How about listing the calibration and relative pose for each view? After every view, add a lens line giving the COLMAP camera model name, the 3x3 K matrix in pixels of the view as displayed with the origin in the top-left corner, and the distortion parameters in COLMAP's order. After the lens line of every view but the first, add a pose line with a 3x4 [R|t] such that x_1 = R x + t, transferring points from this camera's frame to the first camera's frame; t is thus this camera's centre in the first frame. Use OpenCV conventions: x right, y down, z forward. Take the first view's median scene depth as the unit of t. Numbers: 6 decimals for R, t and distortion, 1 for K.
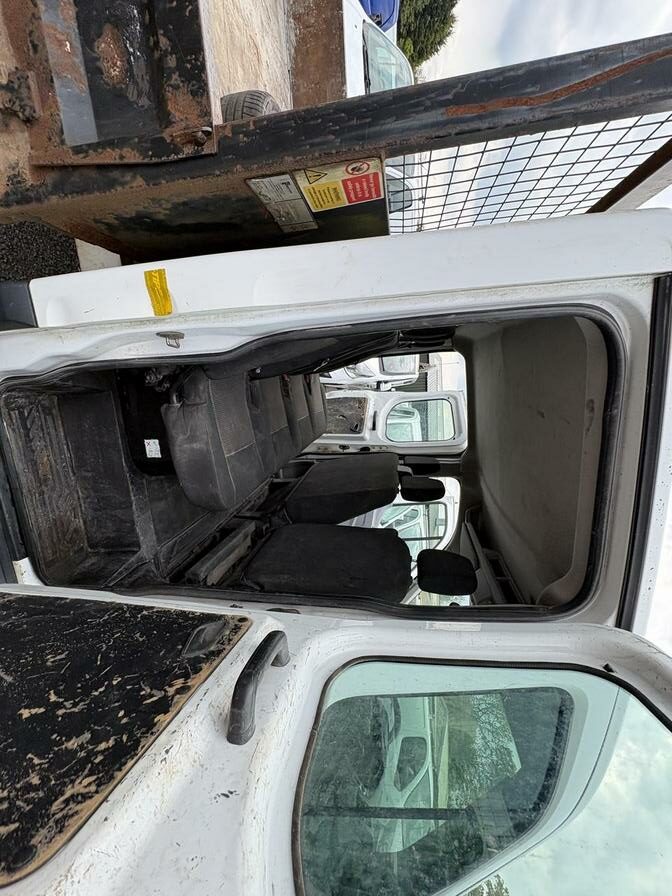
lens RADIAL K [[356.8, 0, 336.0], [0, 356.8, 448.0], [0, 0, 1]] dist [-0.001025, 0.000052]
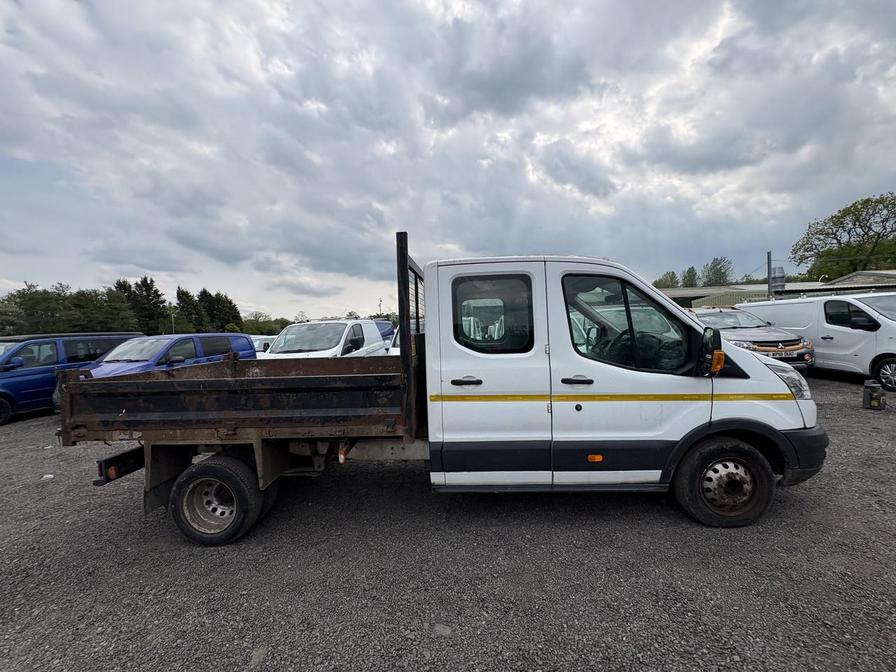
lens RADIAL K [[356.8, 0, 448.0], [0, 356.8, 336.0], [0, 0, 1]] dist [-0.001025, 0.000052]
pose [[0.037144, -0.987215, 0.155009, -0.469601], [0.962236, -0.006526, -0.272138, 0.685494], [0.269670, 0.159263, 0.949691, -2.586504]]
